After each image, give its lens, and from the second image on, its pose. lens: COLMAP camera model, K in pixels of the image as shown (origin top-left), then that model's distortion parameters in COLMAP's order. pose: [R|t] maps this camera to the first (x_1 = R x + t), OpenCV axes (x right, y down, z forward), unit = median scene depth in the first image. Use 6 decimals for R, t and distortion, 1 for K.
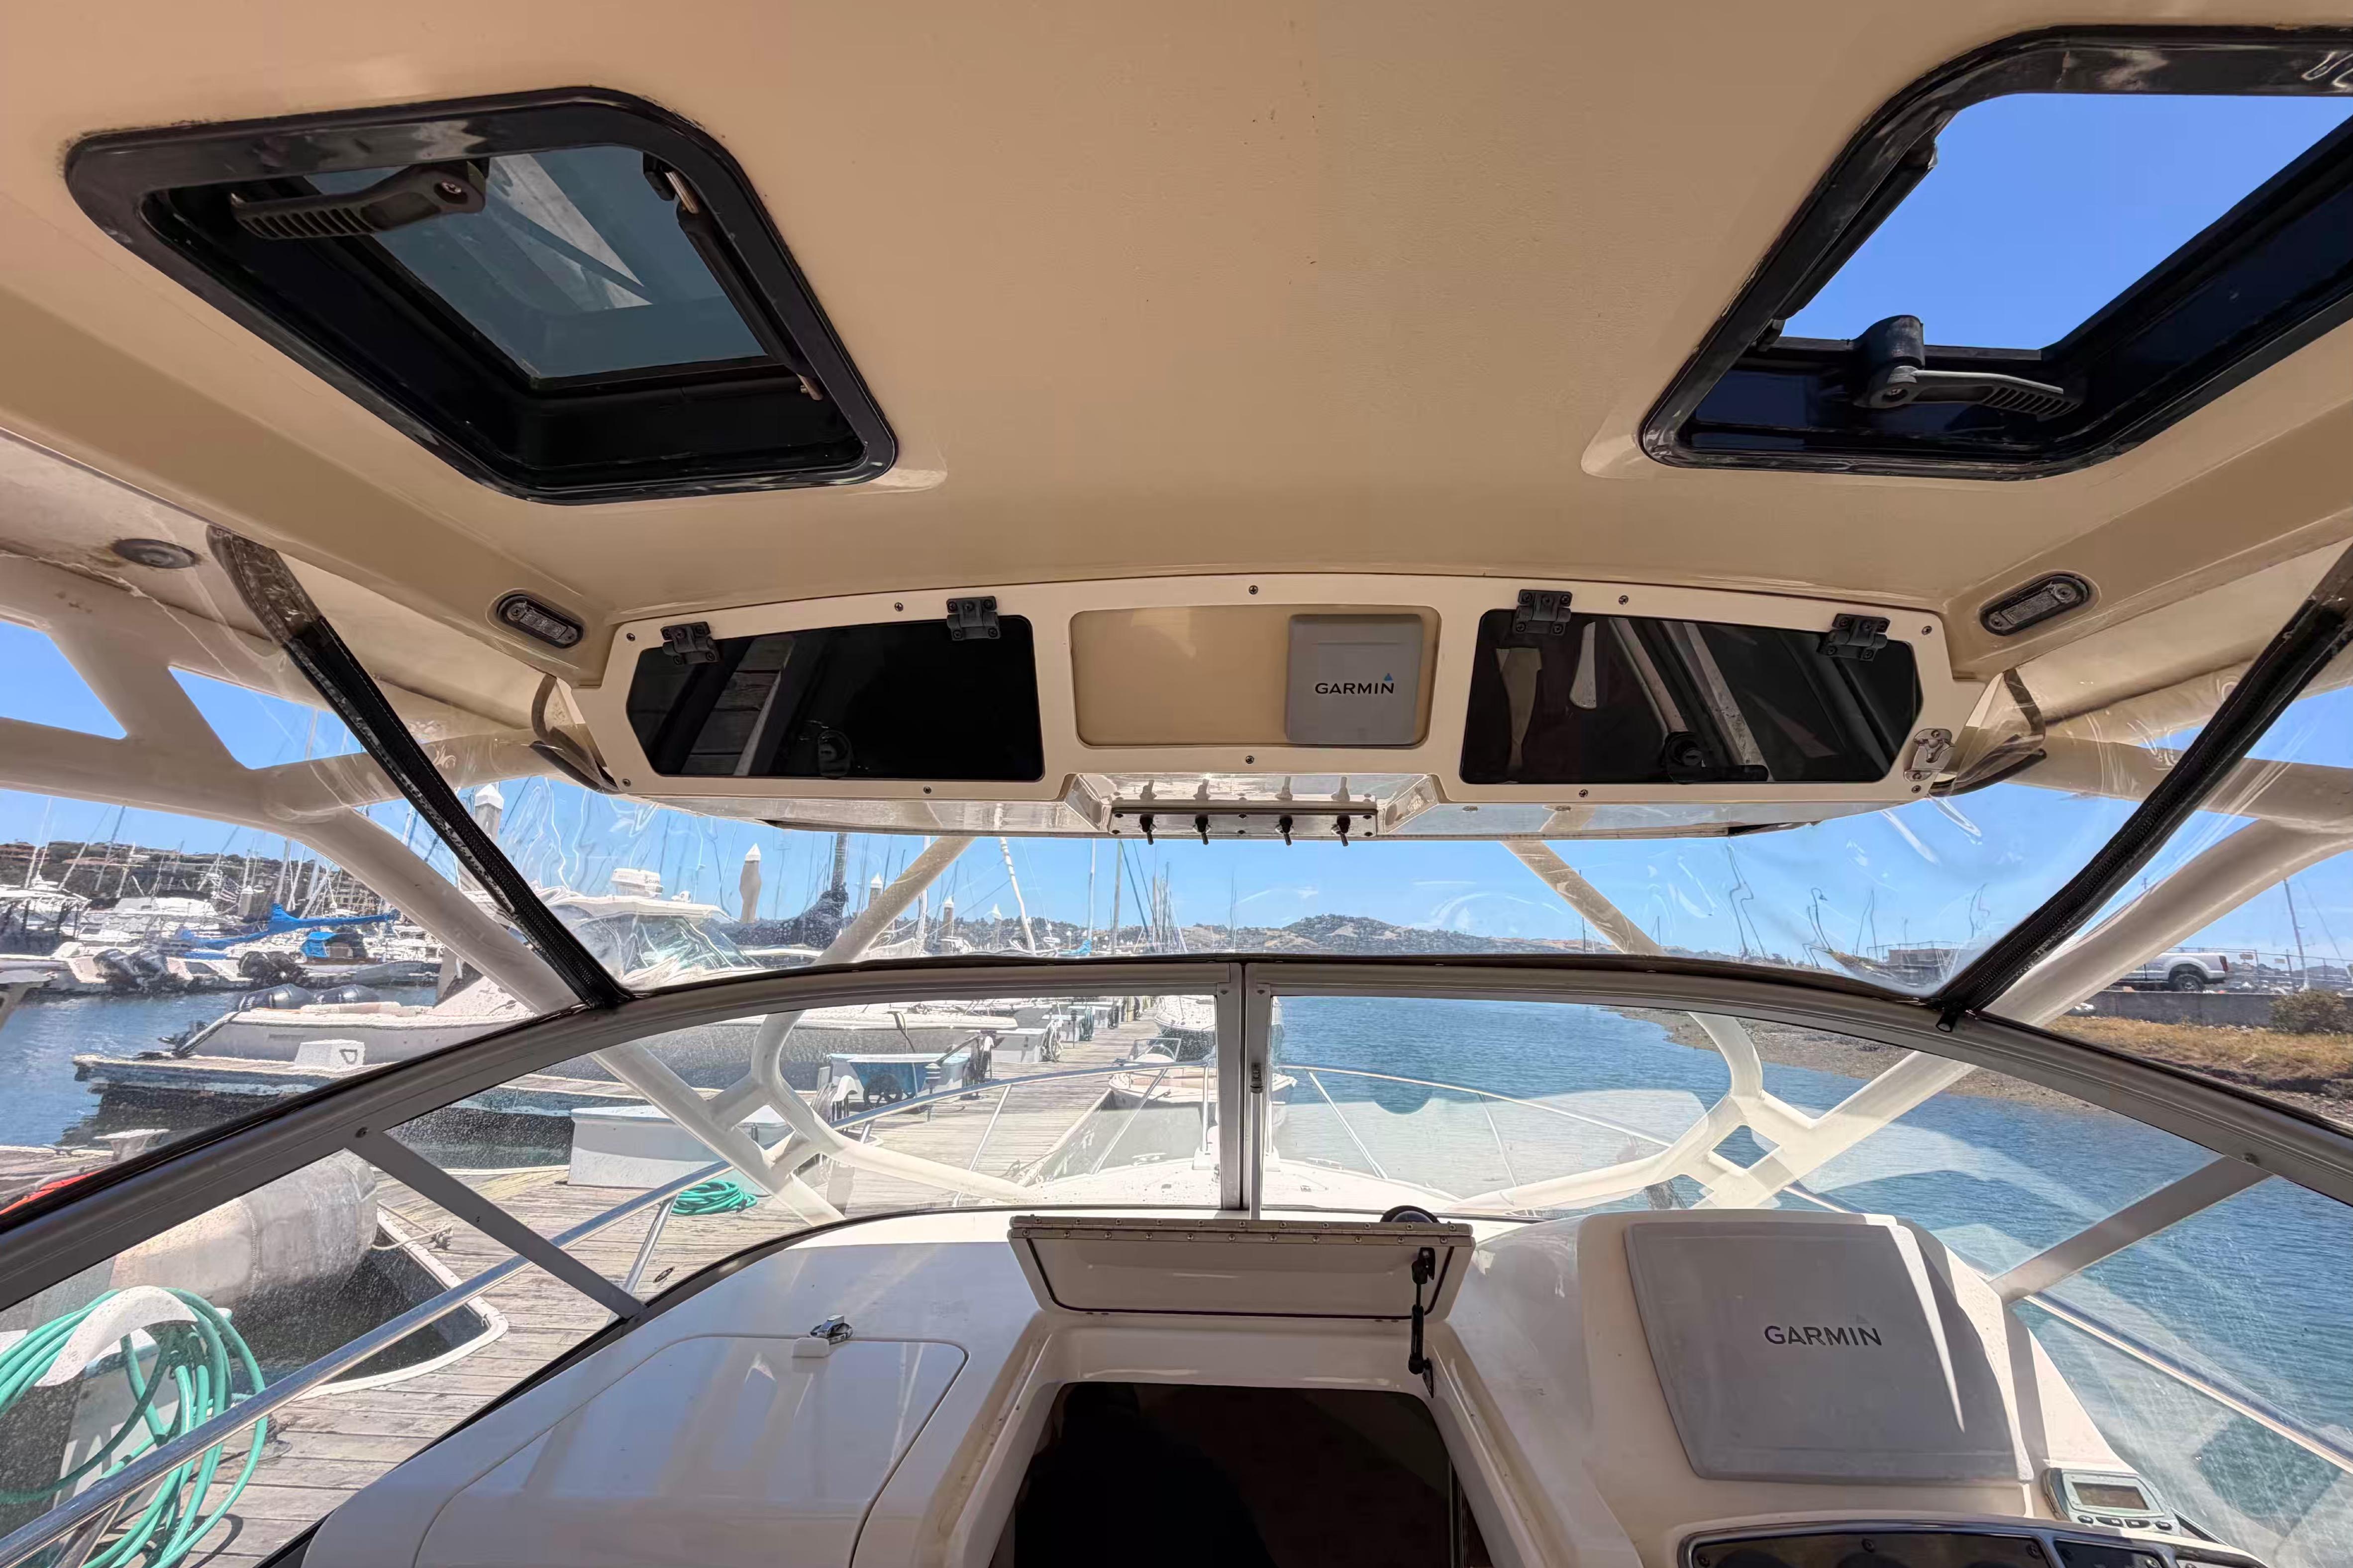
lens RADIAL K [[945.6, 0, 1189.7], [0, 945.6, 775.1], [0, 0, 1]] dist [0.010165, -0.001820]
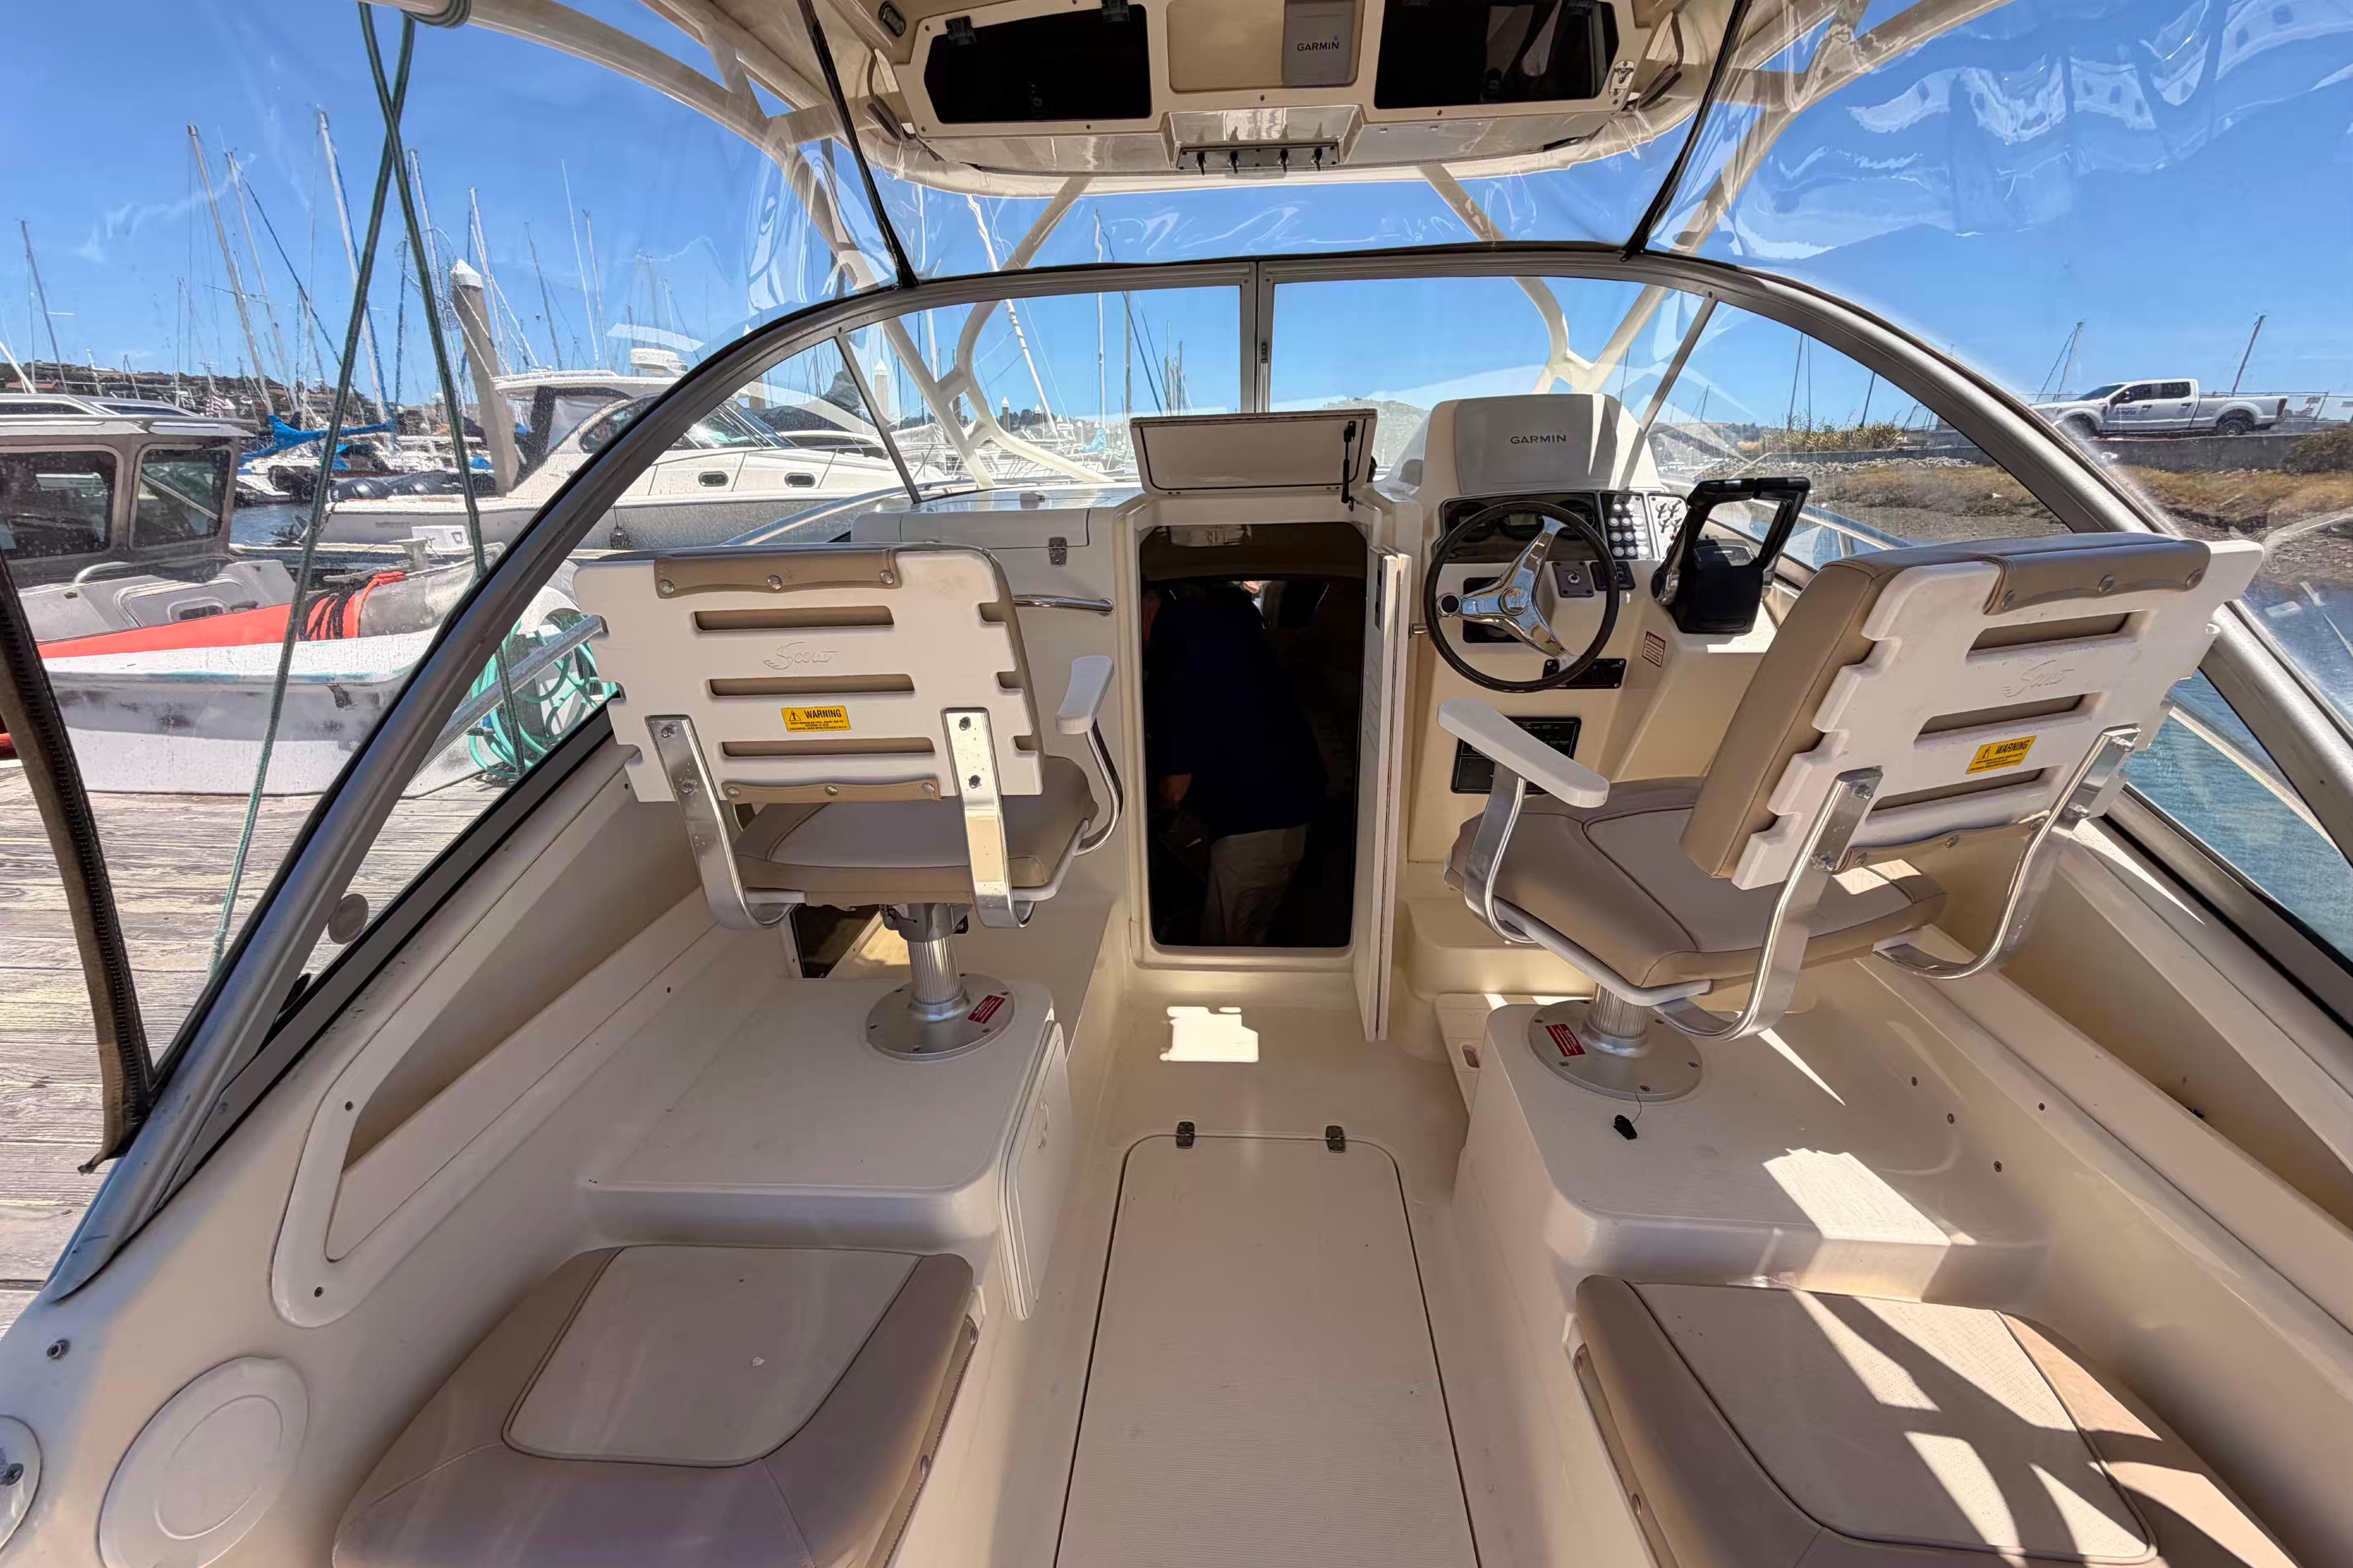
lens RADIAL K [[945.6, 0, 1167.6], [0, 945.6, 787.2], [0, 0, 1]] dist [0.010165, -0.001820]
pose [[0.999045, -0.011543, -0.042146, -0.046422], [0.031157, 0.864415, 0.501812, 0.167578], [0.030640, -0.502646, 0.863949, -1.026534]]
